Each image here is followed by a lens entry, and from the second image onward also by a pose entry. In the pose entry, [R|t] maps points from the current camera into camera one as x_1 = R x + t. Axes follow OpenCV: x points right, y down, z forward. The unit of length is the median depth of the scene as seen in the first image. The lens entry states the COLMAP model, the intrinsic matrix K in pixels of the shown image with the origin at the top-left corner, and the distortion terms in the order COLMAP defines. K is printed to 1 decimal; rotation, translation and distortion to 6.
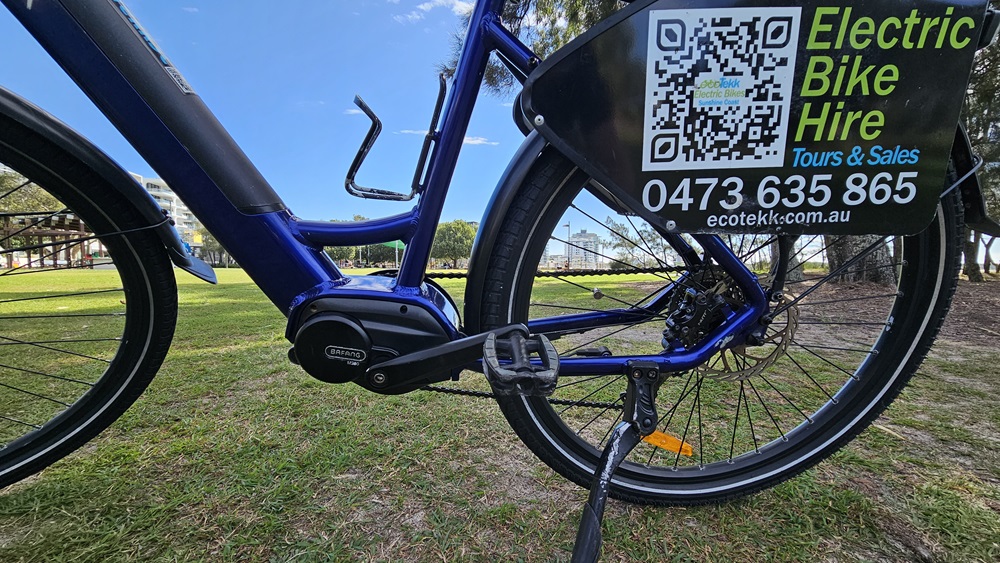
lens RADIAL K [[409.2, 0, 502.3], [0, 409.2, 287.7], [0, 0, 1]] dist [-0.004597, 0.001731]
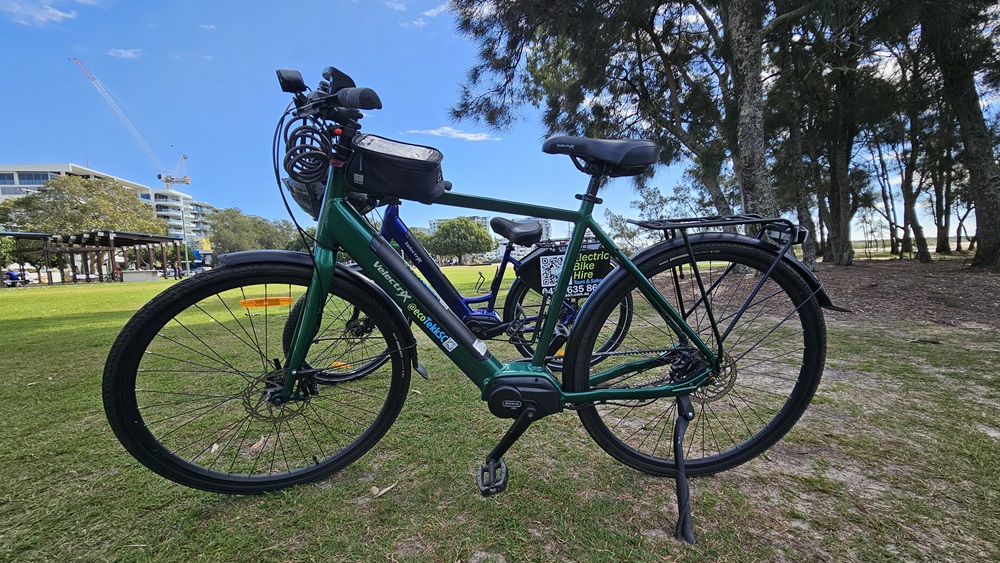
lens RADIAL K [[409.2, 0, 504.5], [0, 409.2, 289.9], [0, 0, 1]] dist [-0.004597, 0.001731]
pose [[0.999040, -0.043222, -0.007111, -0.050117], [0.043383, 0.998763, 0.024315, -0.382560], [0.006051, -0.024600, 0.999679, -3.677424]]
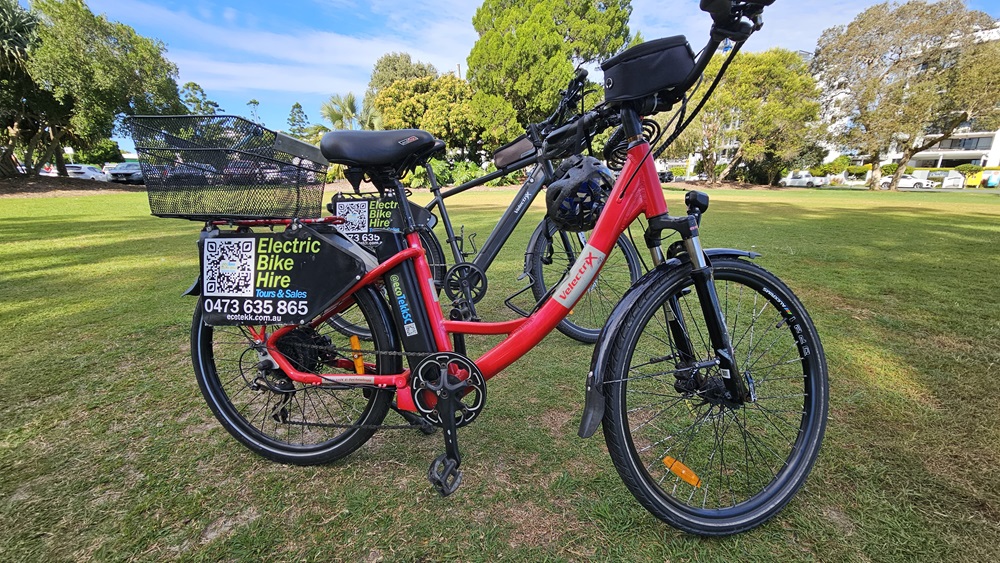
lens RADIAL K [[409.2, 0, 494.0], [0, 409.2, 283.5], [0, 0, 1]] dist [-0.004597, 0.001731]
pose [[0.974519, 0.040781, -0.220565, 2.625760], [-0.095798, 0.964810, -0.244875, 0.085120], [0.202817, 0.259765, 0.944133, -1.019429]]
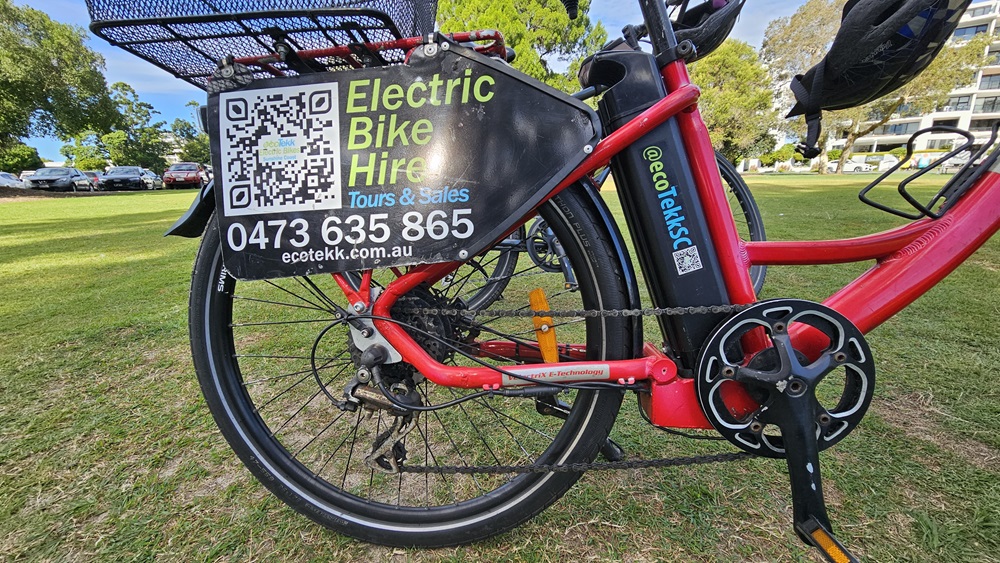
lens RADIAL K [[409.2, 0, 493.9], [0, 409.2, 285.6], [0, 0, 1]] dist [-0.004597, 0.001731]
pose [[0.990818, -0.010598, -0.134786, 1.252186], [-0.022841, 0.969472, -0.244134, 0.168867], [0.133259, 0.244971, 0.960329, 0.043572]]
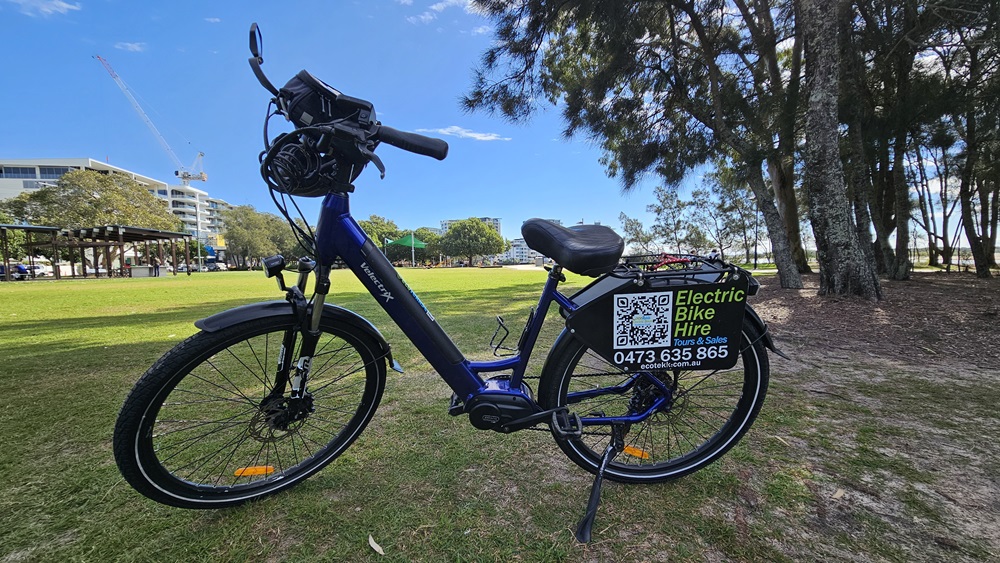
lens RADIAL K [[409.2, 0, 502.2], [0, 409.2, 287.2], [0, 0, 1]] dist [-0.004597, 0.001731]
pose [[0.999157, -0.020886, -0.035334, -0.248567], [0.021355, 0.999688, 0.012953, -0.716270], [0.035052, -0.013697, 0.999292, -1.545818]]
